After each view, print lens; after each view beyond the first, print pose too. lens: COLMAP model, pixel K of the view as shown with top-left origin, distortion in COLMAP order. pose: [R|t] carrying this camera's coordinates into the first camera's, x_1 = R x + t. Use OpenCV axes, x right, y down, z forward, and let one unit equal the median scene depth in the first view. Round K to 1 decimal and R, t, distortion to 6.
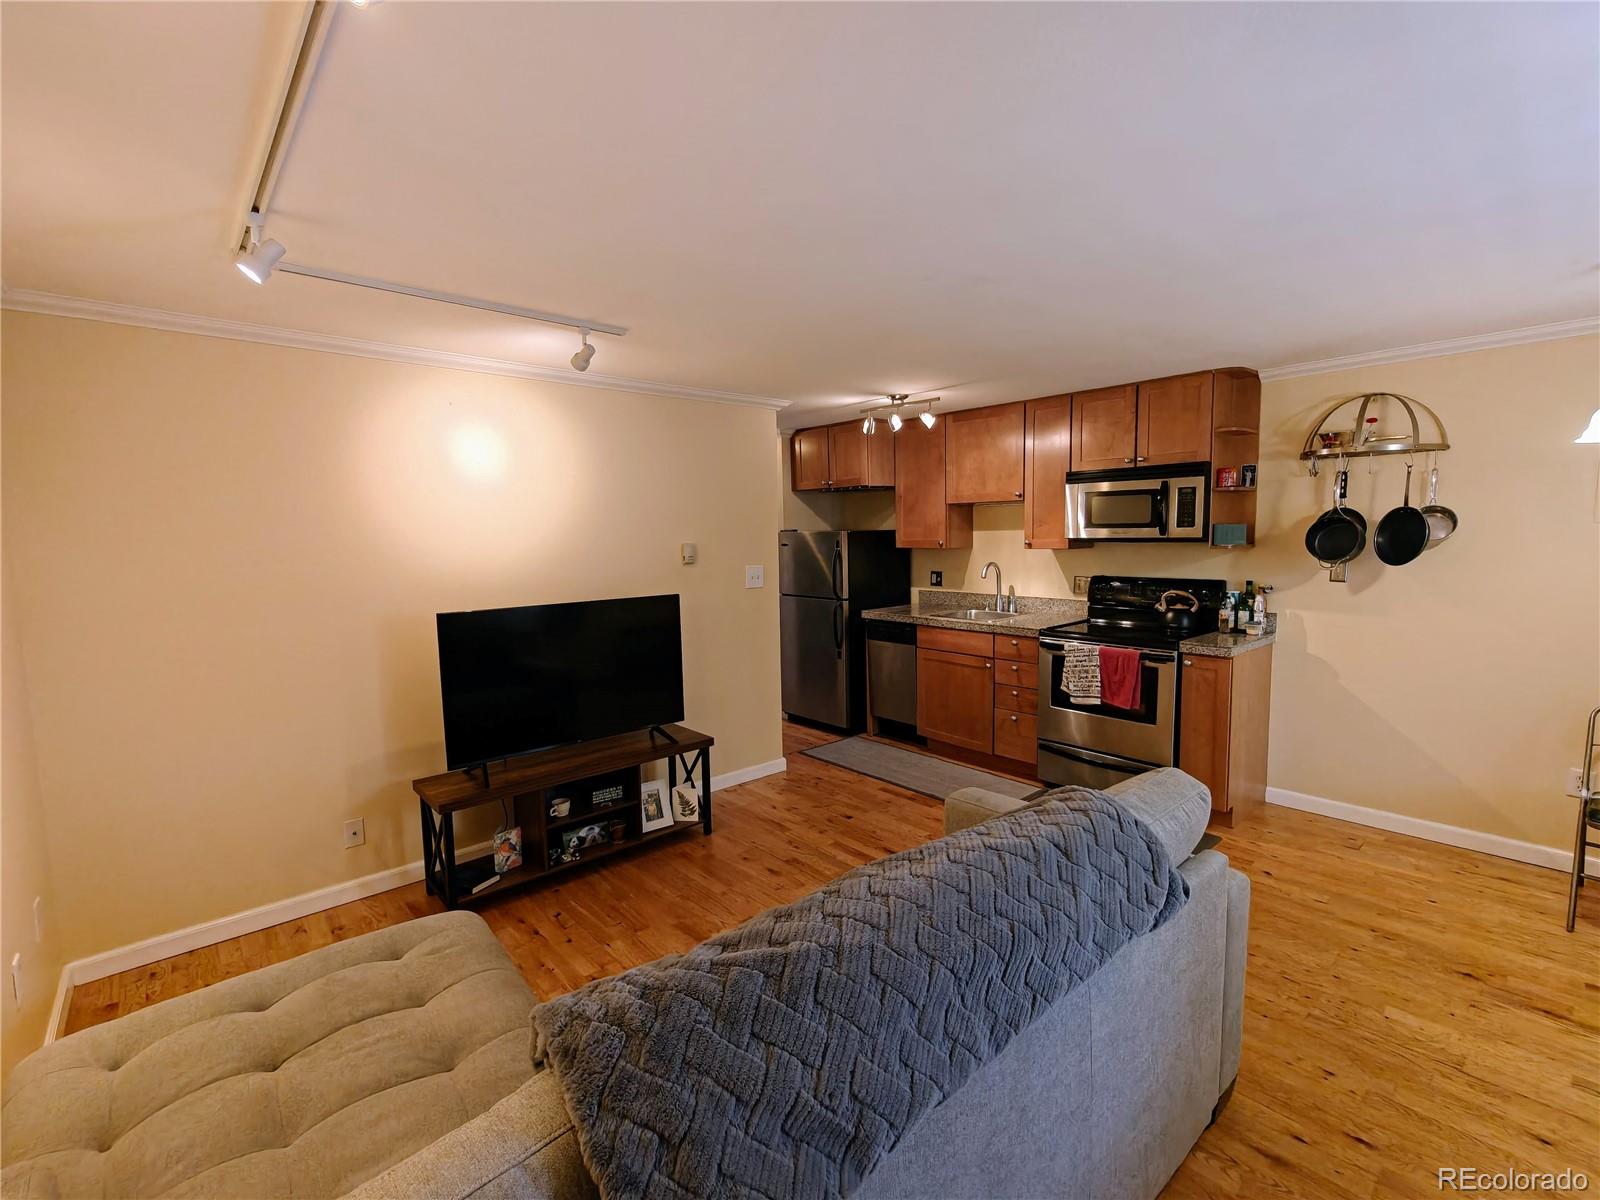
lens RADIAL K [[718.8, 0, 806.0], [0, 718.8, 599.4], [0, 0, 1]] dist [0.000028, -0.000127]
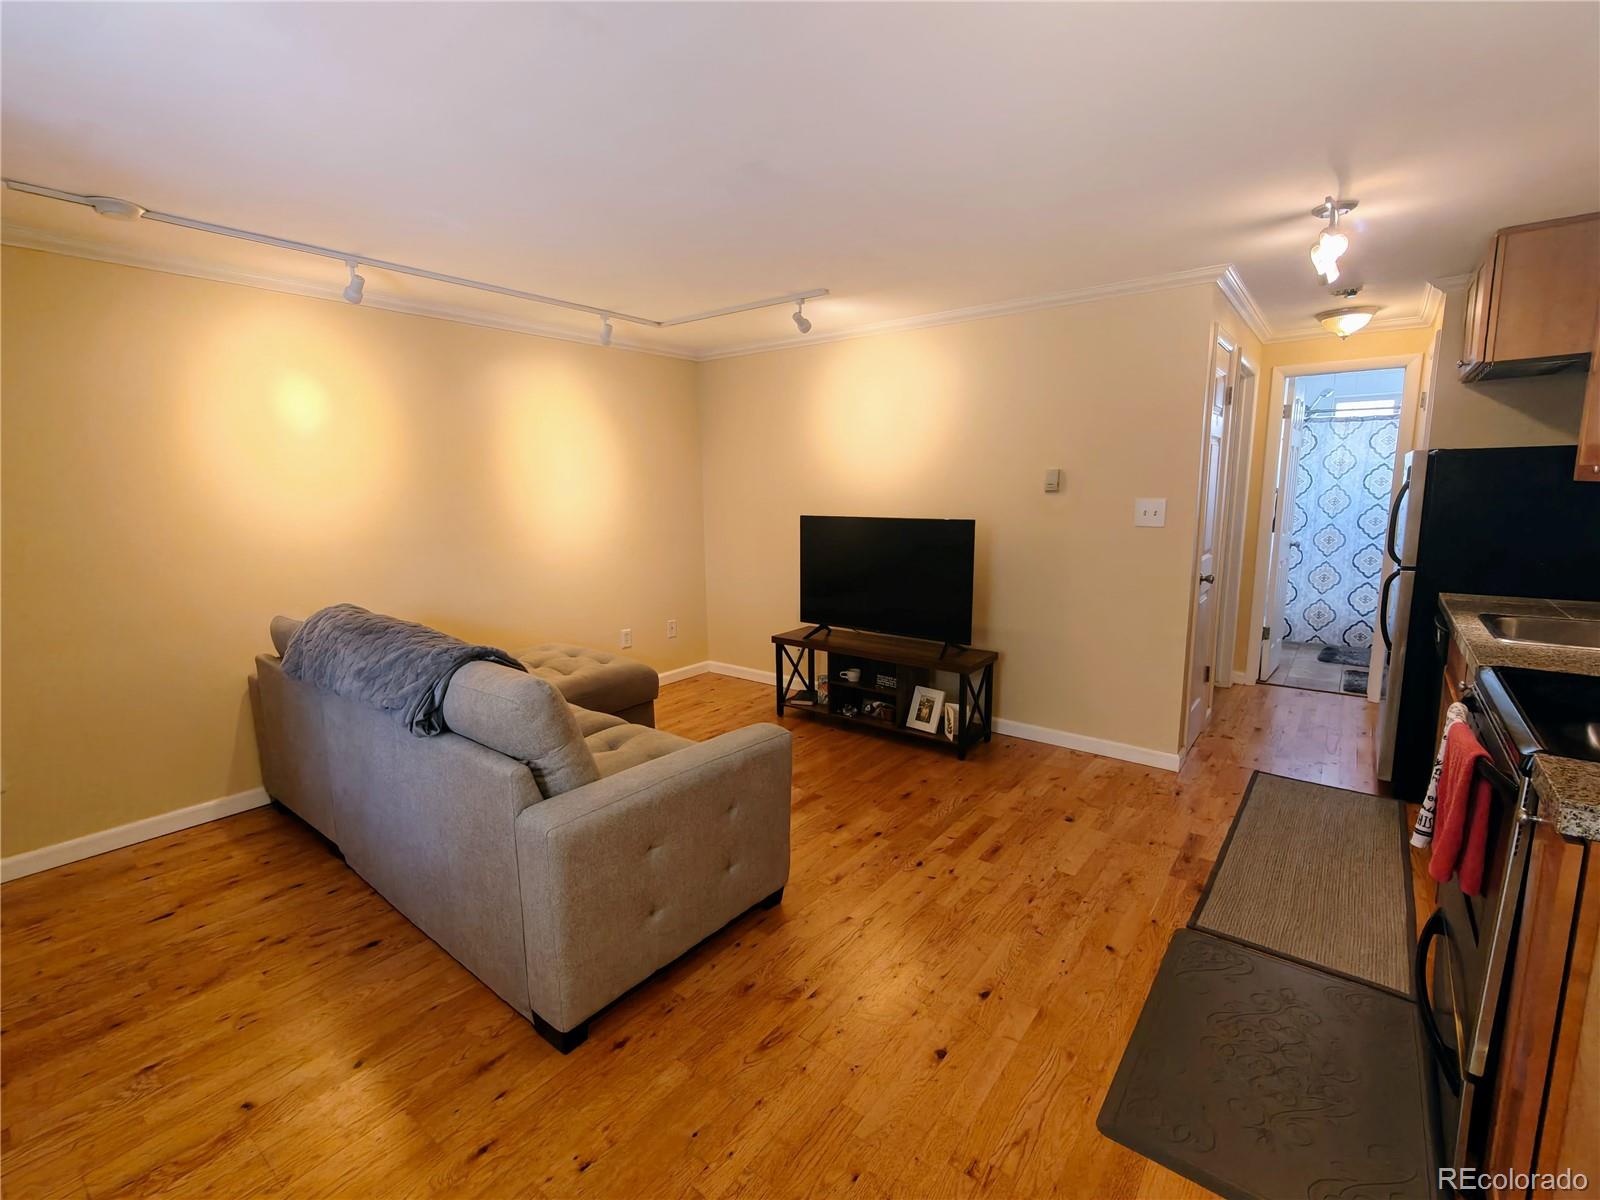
lens RADIAL K [[721.4, 0, 800.0], [0, 721.4, 600.0], [0, 0, 1]] dist [-0.001543, -0.000273]
pose [[0.178073, 0.173799, -0.968547, 0.664397], [-0.087765, 0.983161, 0.160285, -0.031279], [0.980096, 0.056462, 0.190328, 0.497164]]
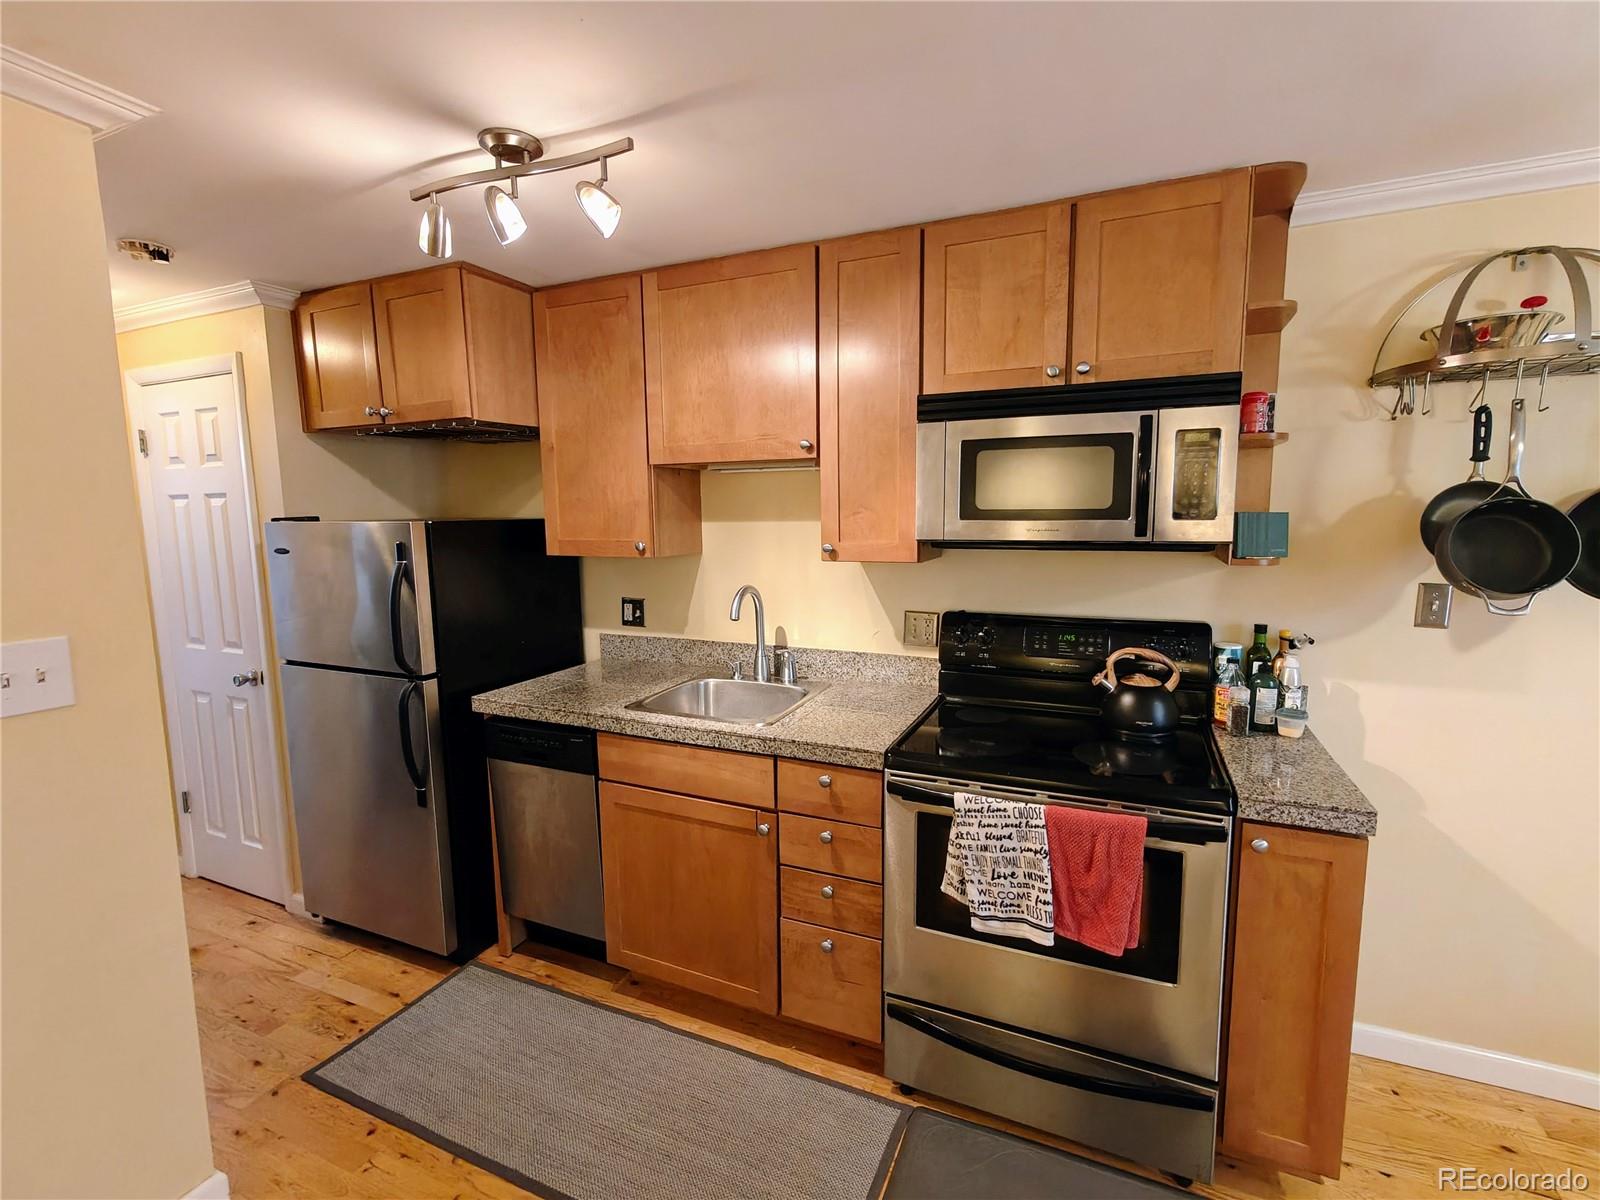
lens RADIAL K [[718.8, 0, 806.0], [0, 718.8, 599.4], [0, 0, 1]] dist [0.000028, -0.000127]
pose [[0.909167, -0.042196, 0.414289, 0.104331], [0.033984, 0.999053, 0.027176, -0.063350], [-0.415044, -0.010628, 0.909739, 0.618956]]
